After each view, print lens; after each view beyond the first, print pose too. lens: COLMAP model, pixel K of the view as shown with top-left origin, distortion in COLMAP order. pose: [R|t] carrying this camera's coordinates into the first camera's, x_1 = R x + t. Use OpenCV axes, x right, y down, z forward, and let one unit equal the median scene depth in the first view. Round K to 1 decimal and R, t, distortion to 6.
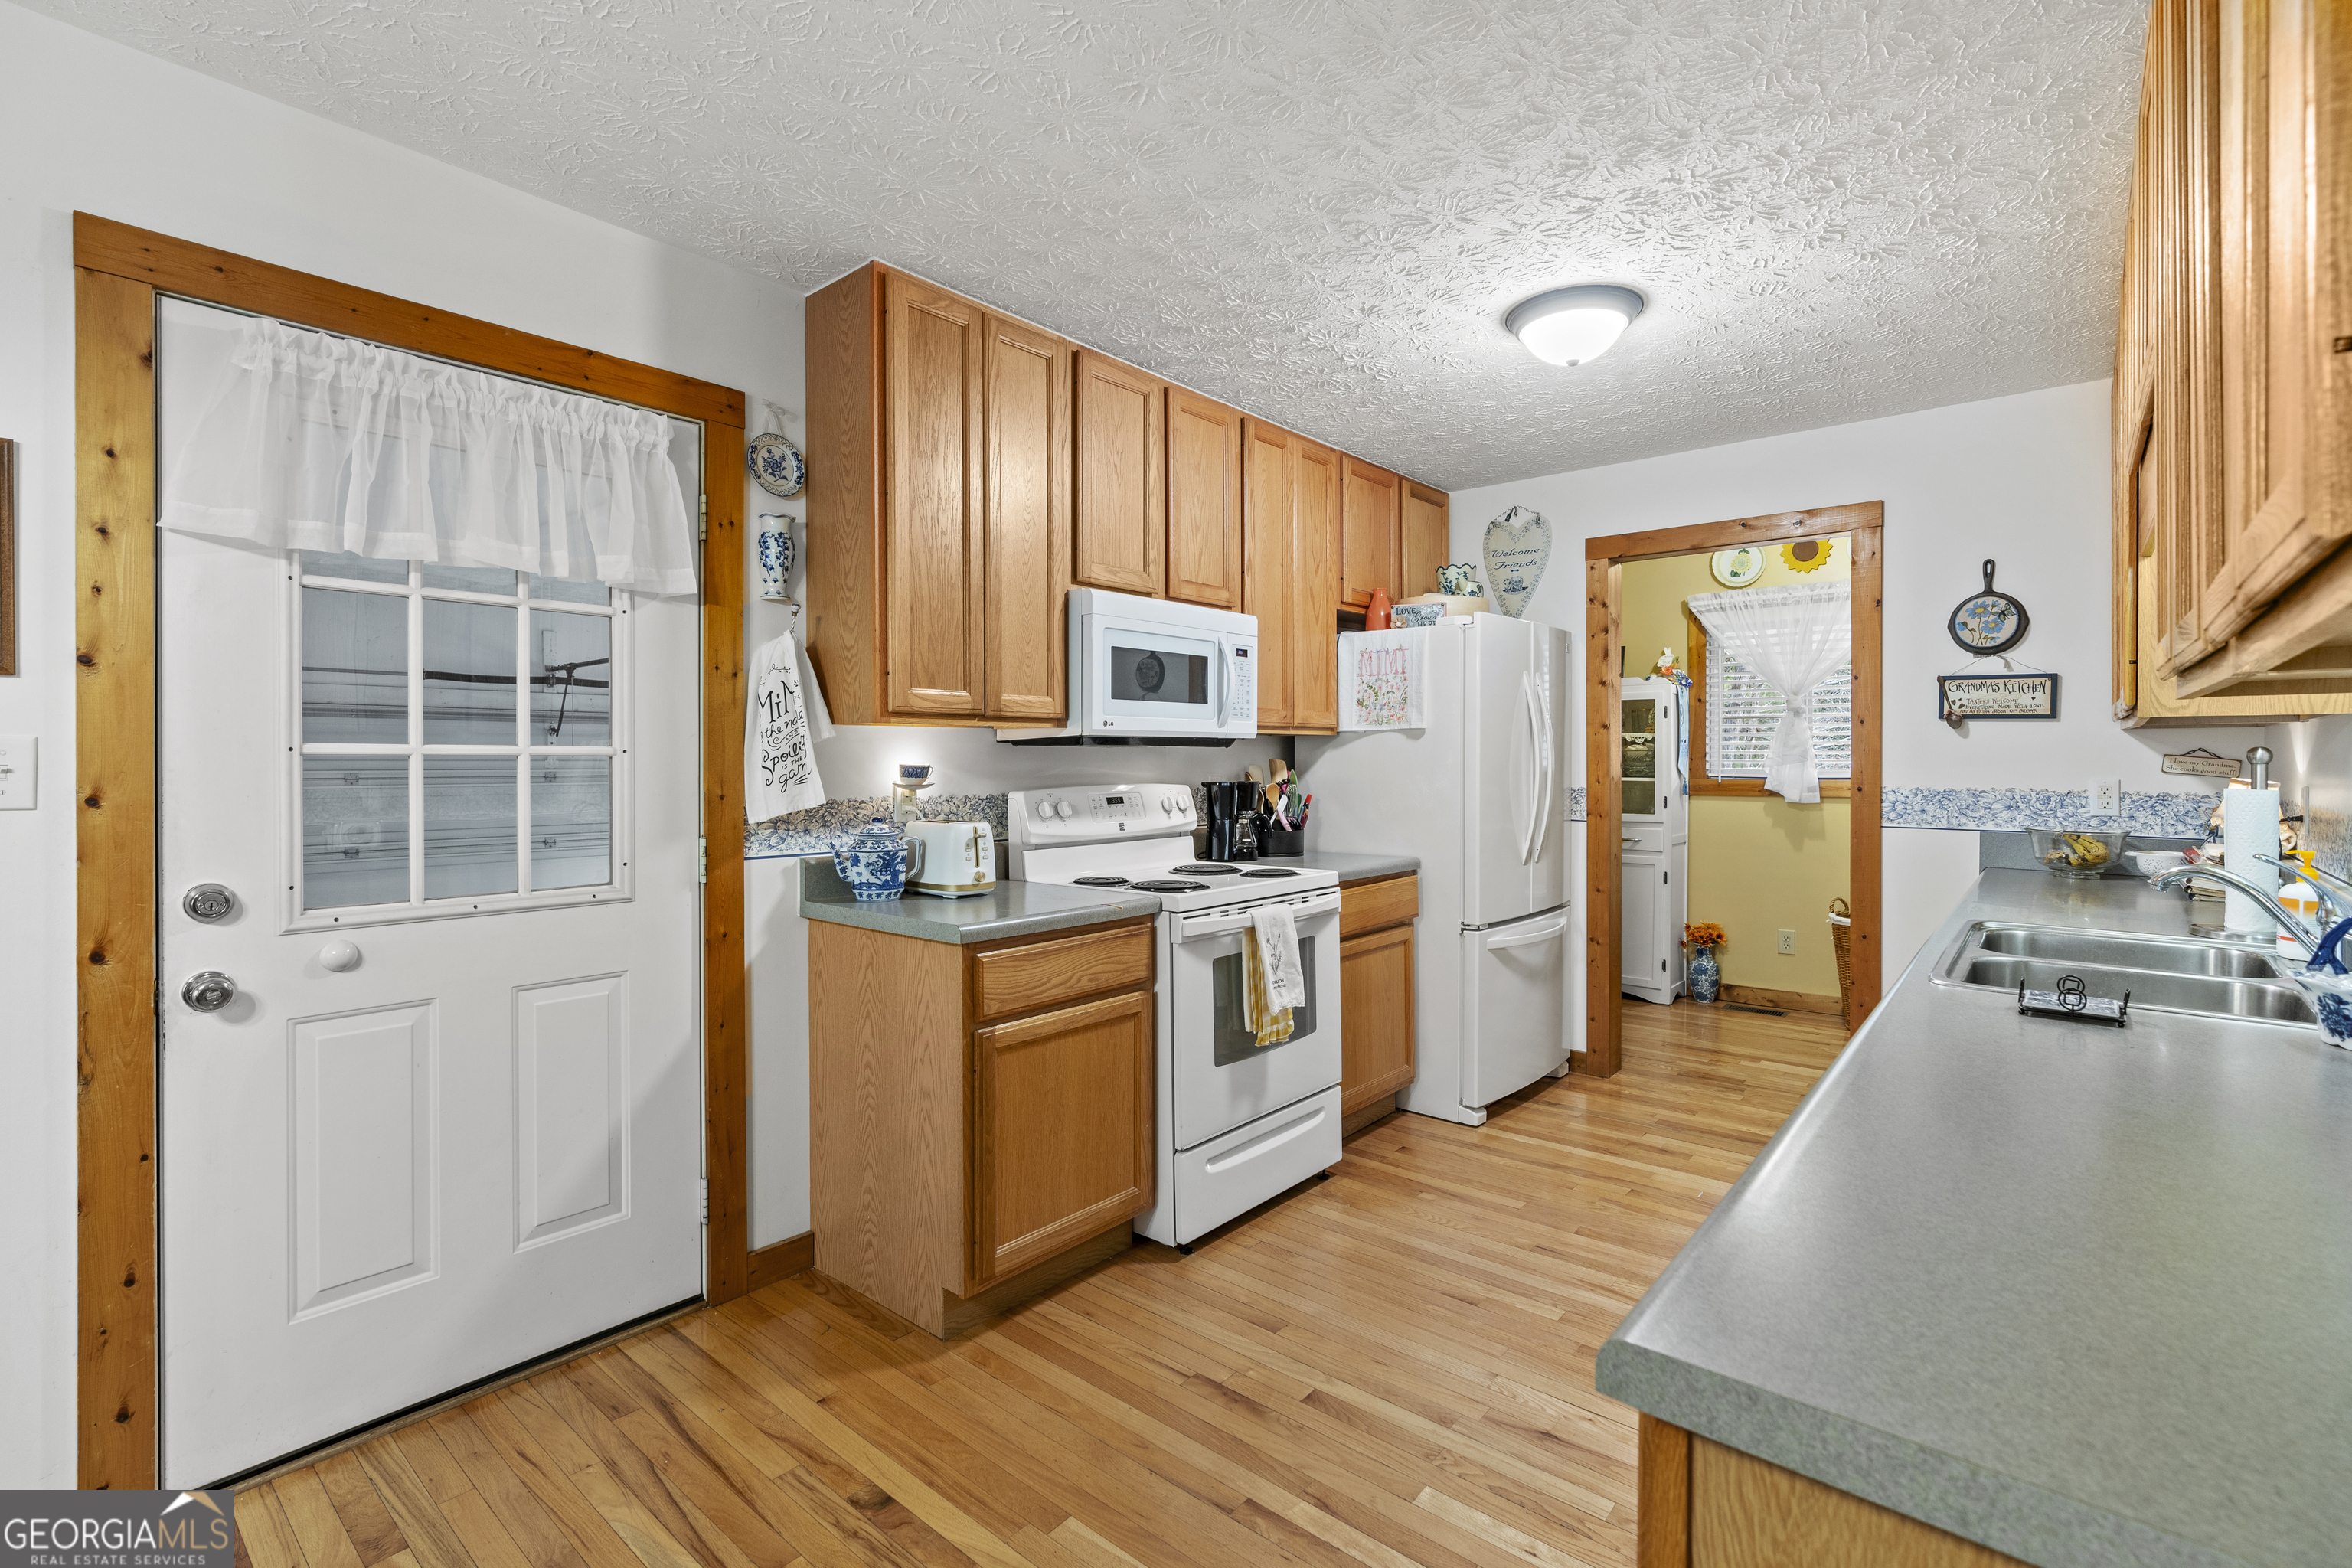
lens RADIAL K [[1065.1, 0, 1194.0], [0, 1065.1, 766.5], [0, 0, 1]] dist [-0.013222, 0.004874]
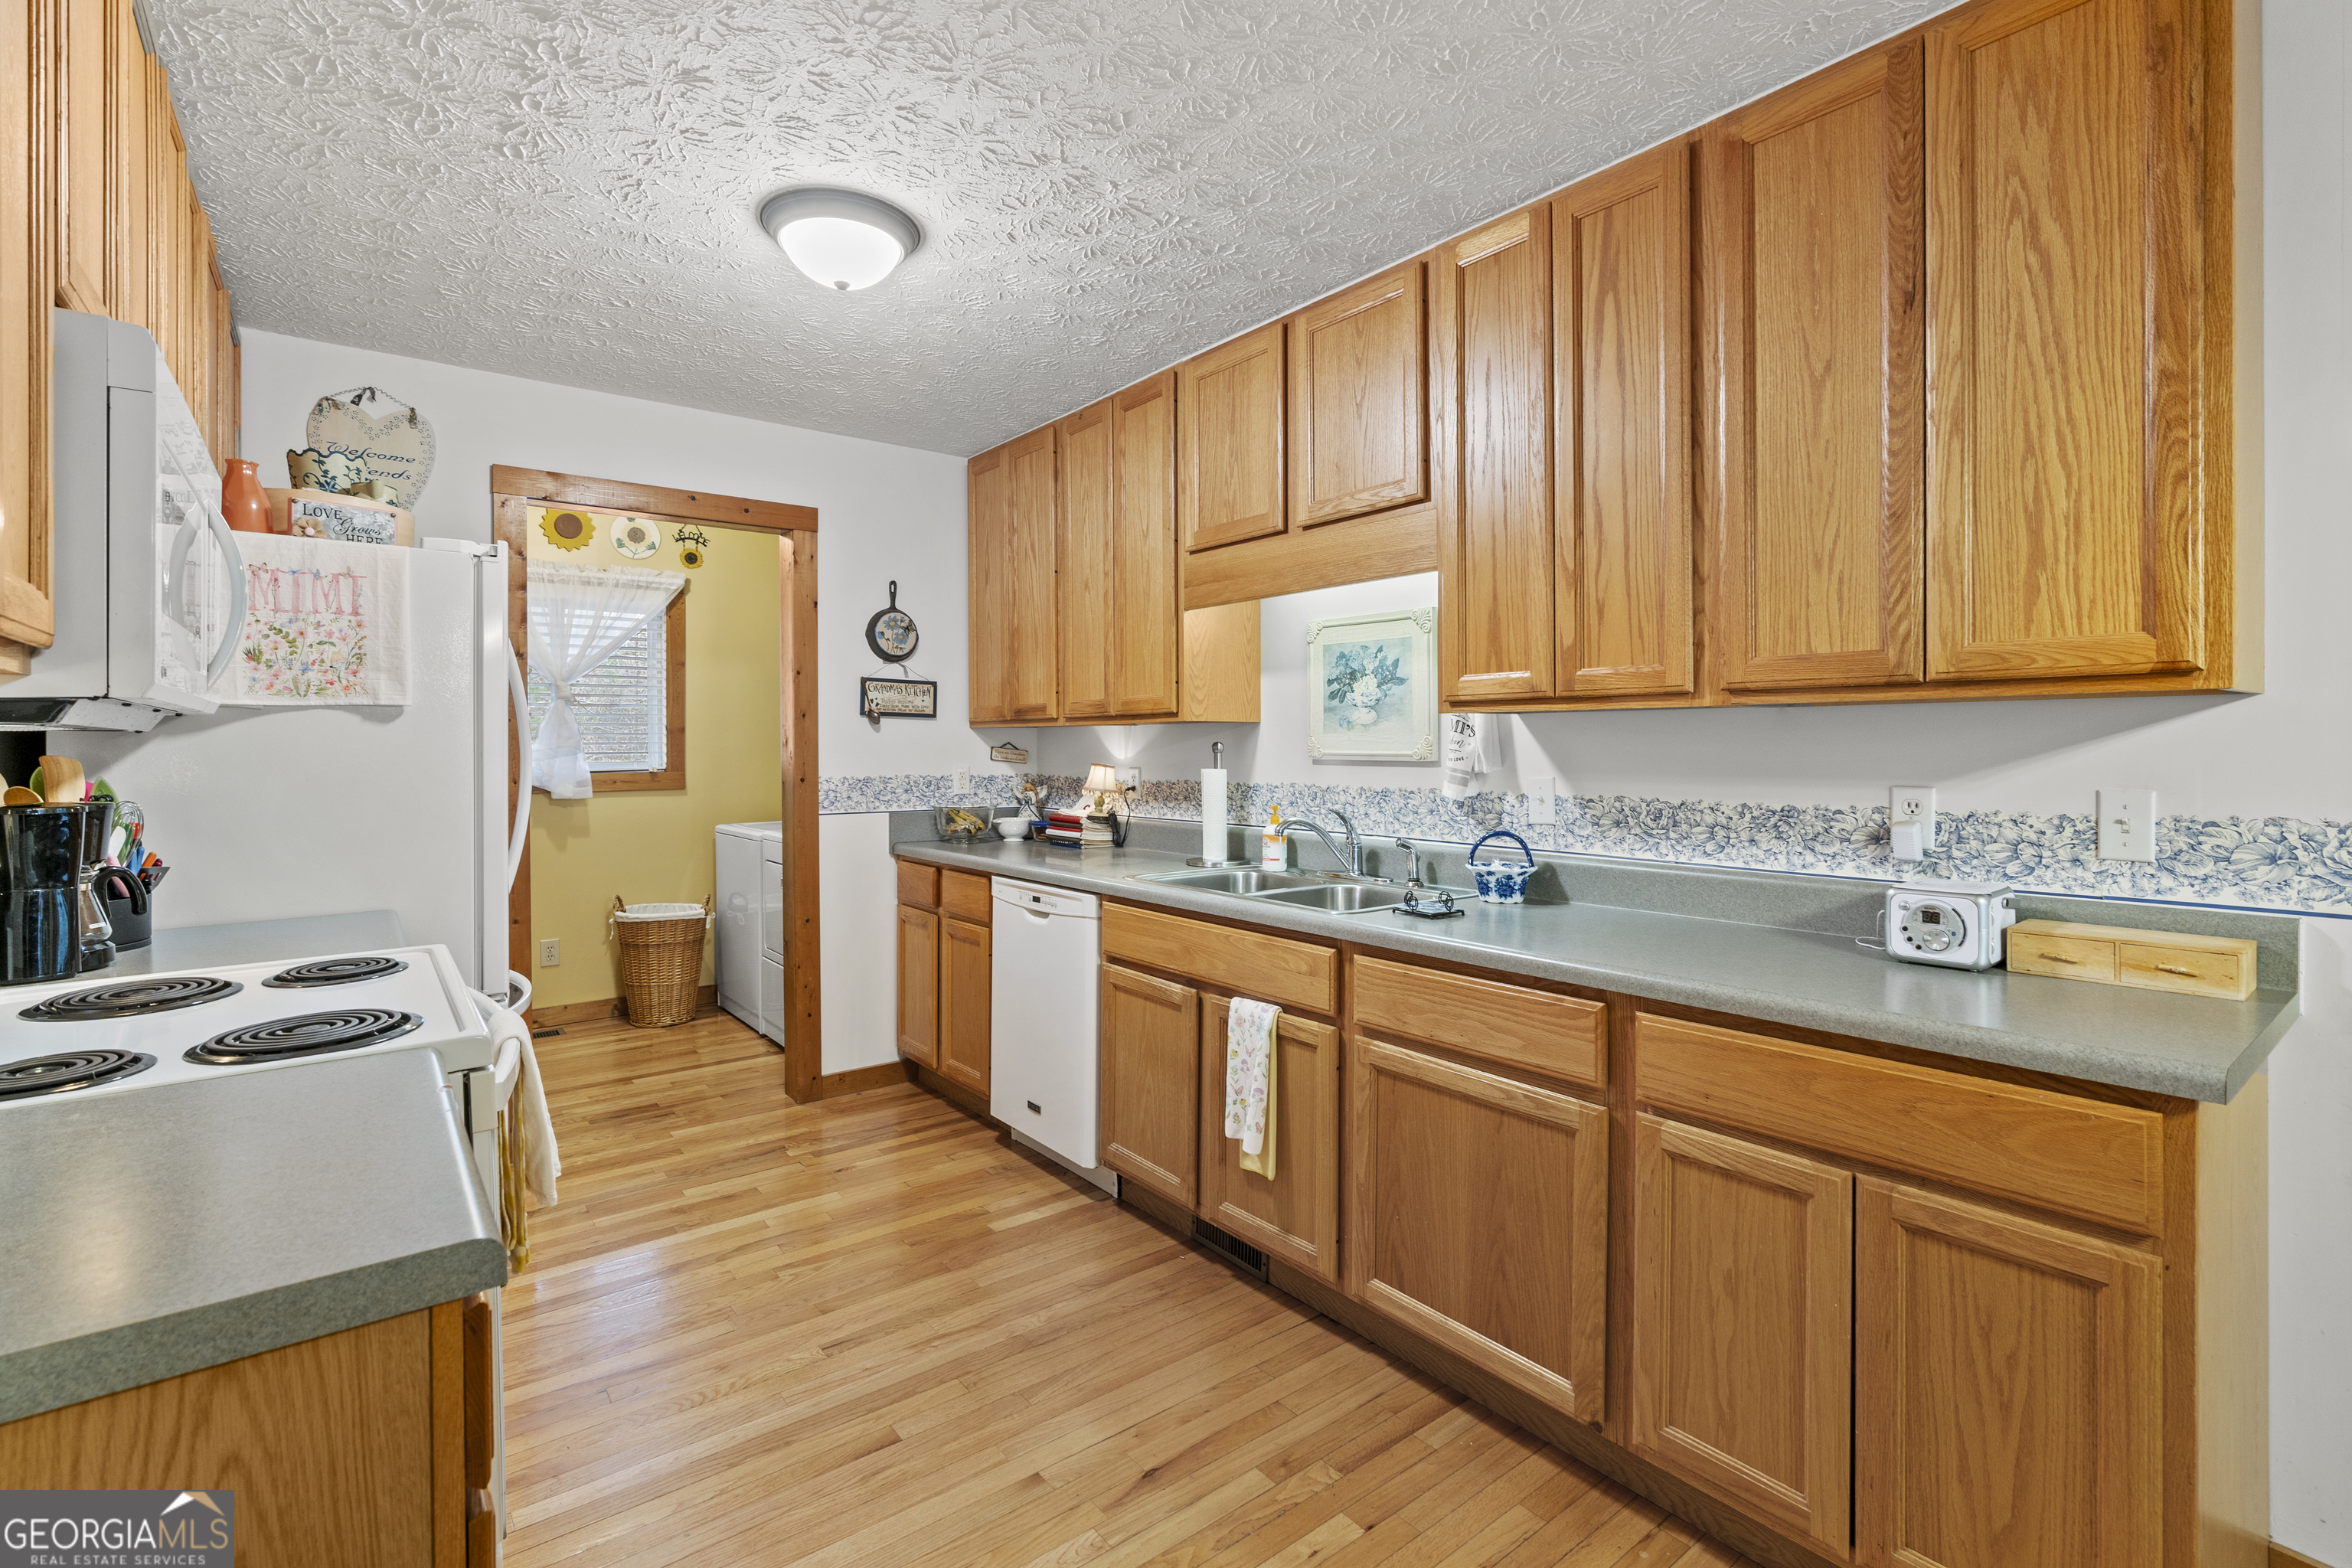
lens RADIAL K [[1065.1, 0, 1159.1], [0, 1065.1, 752.2], [0, 0, 1]] dist [-0.013222, 0.004874]
pose [[0.213587, -0.004623, 0.976913, -0.271487], [0.010050, 0.999946, 0.002535, -0.004253], [-0.976872, 0.009277, 0.213622, 0.369934]]
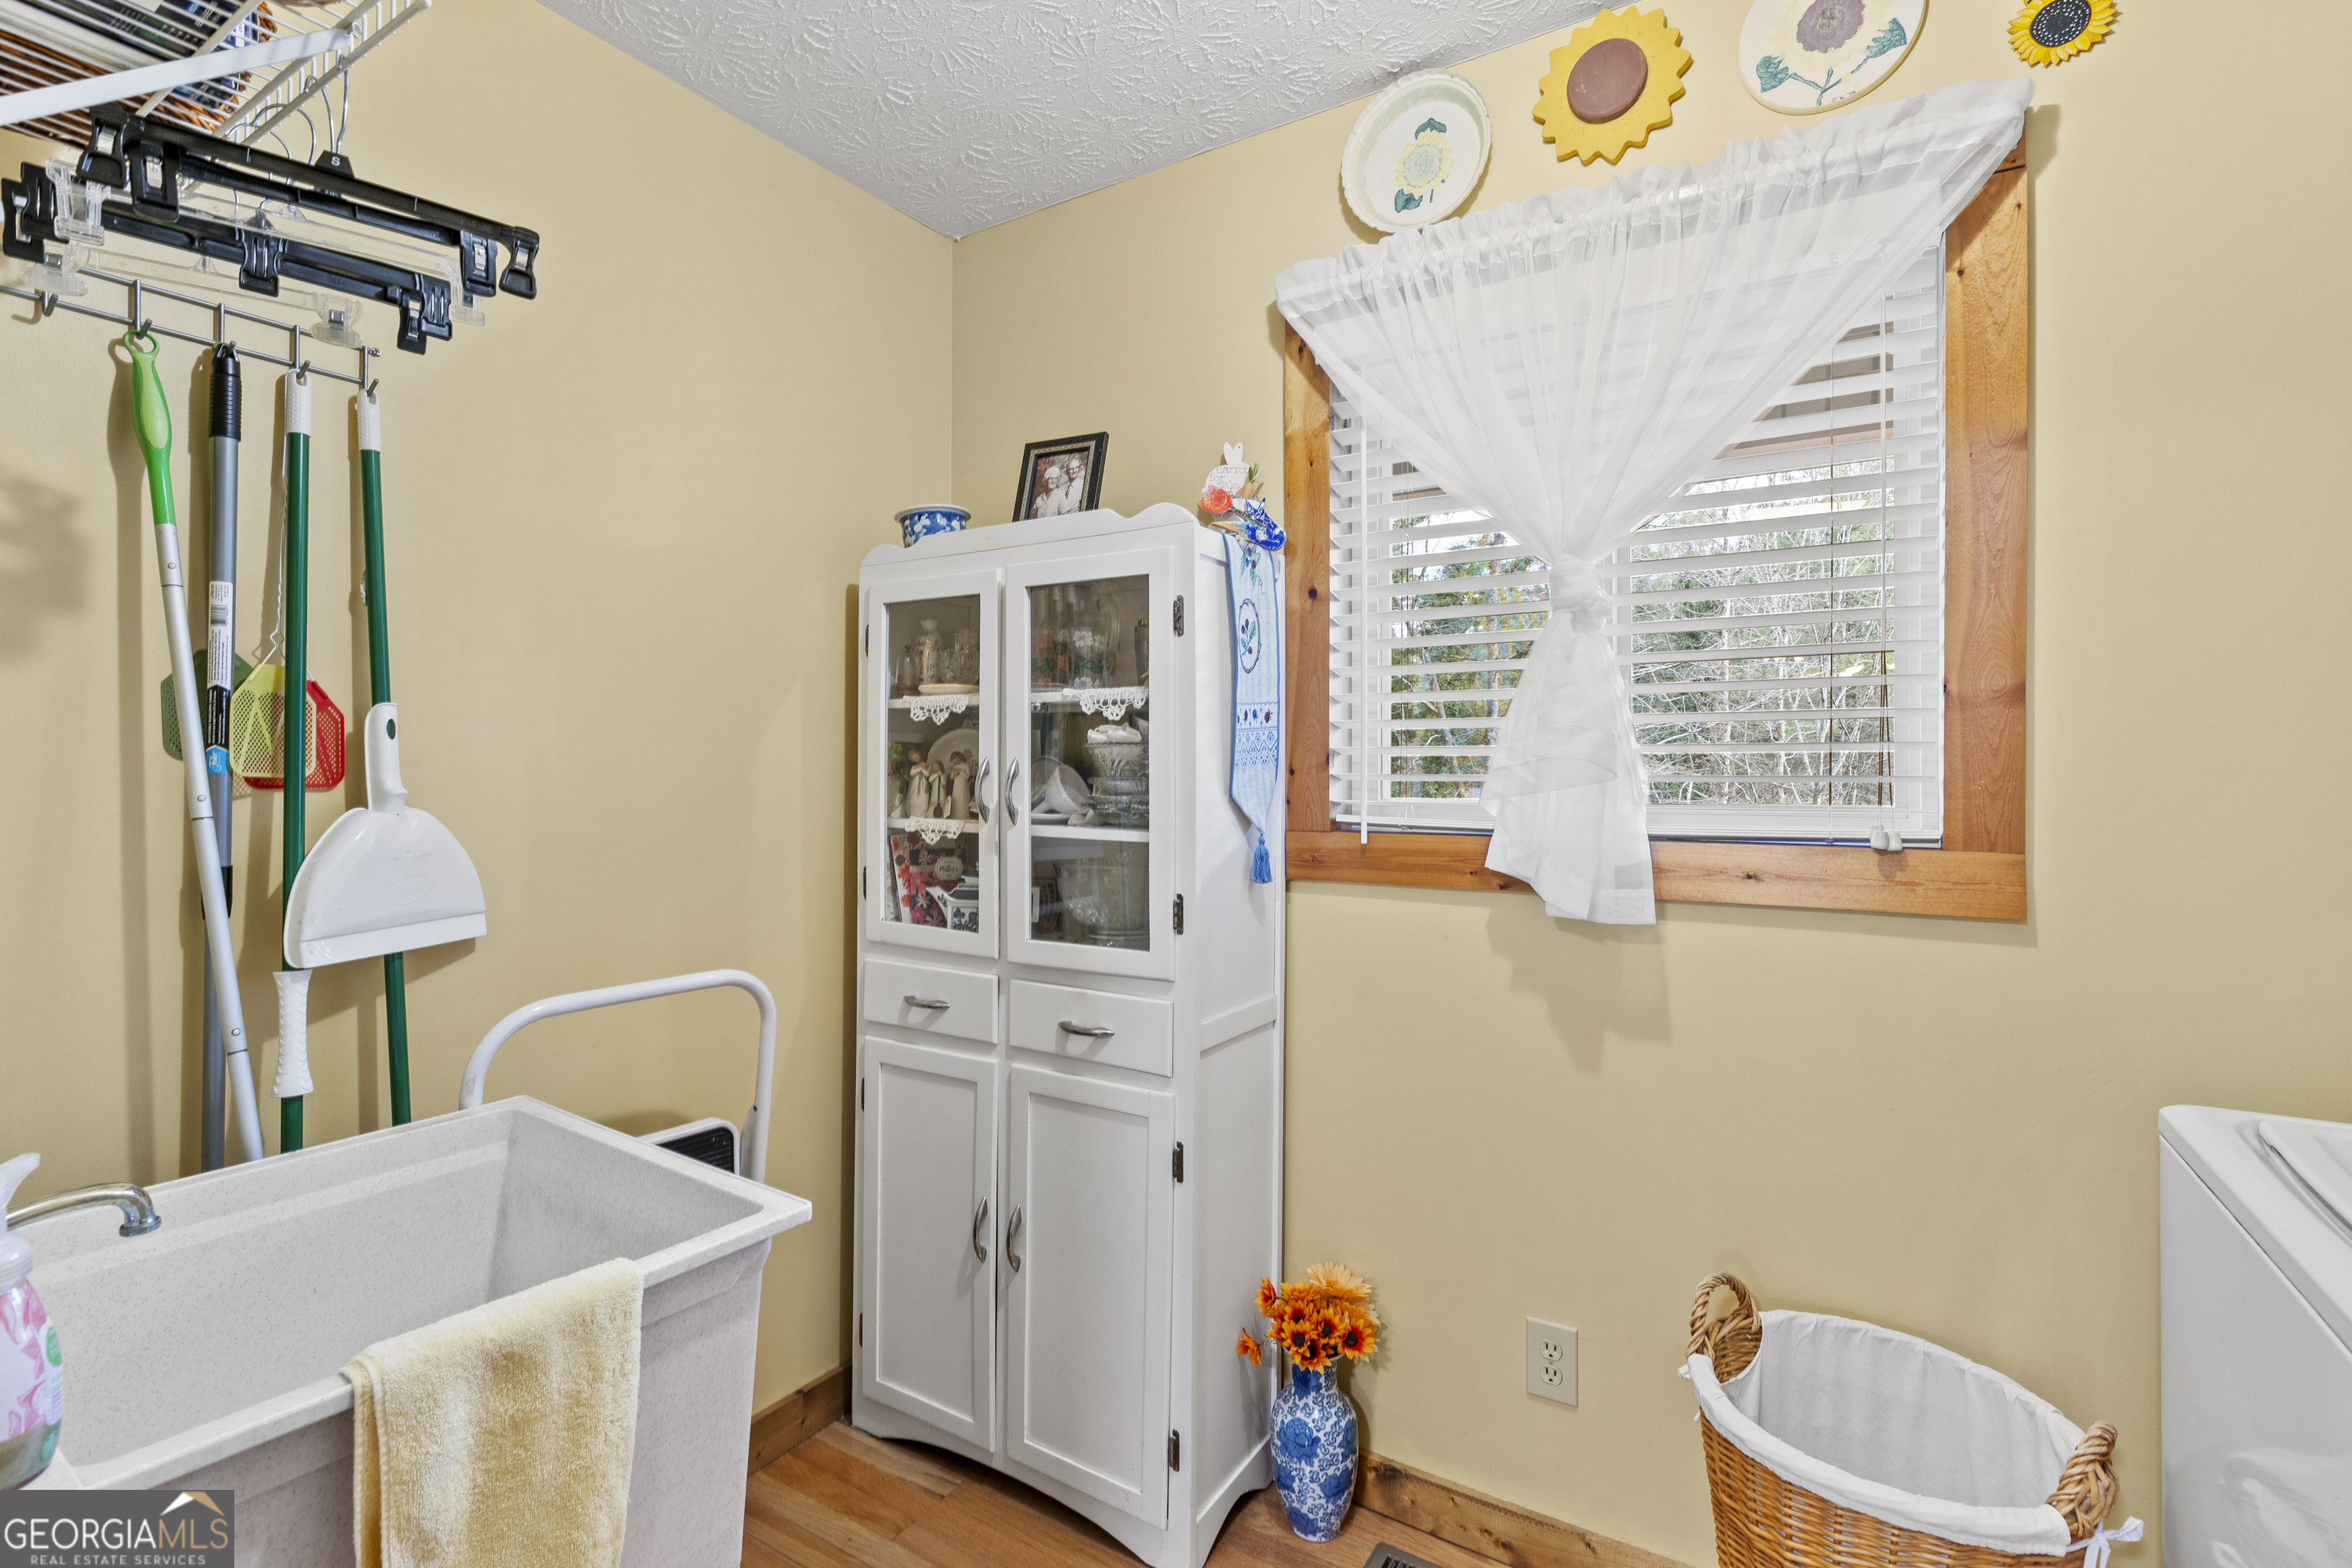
lens RADIAL K [[1065.1, 0, 1193.5], [0, 1065.1, 763.3], [0, 0, 1]] dist [-0.013222, 0.004874]
pose [[0.990676, 0.001561, 0.136228, 0.516674], [-0.000687, 0.999979, -0.006463, -0.009141], [-0.136235, 0.006309, 0.990656, 0.885840]]
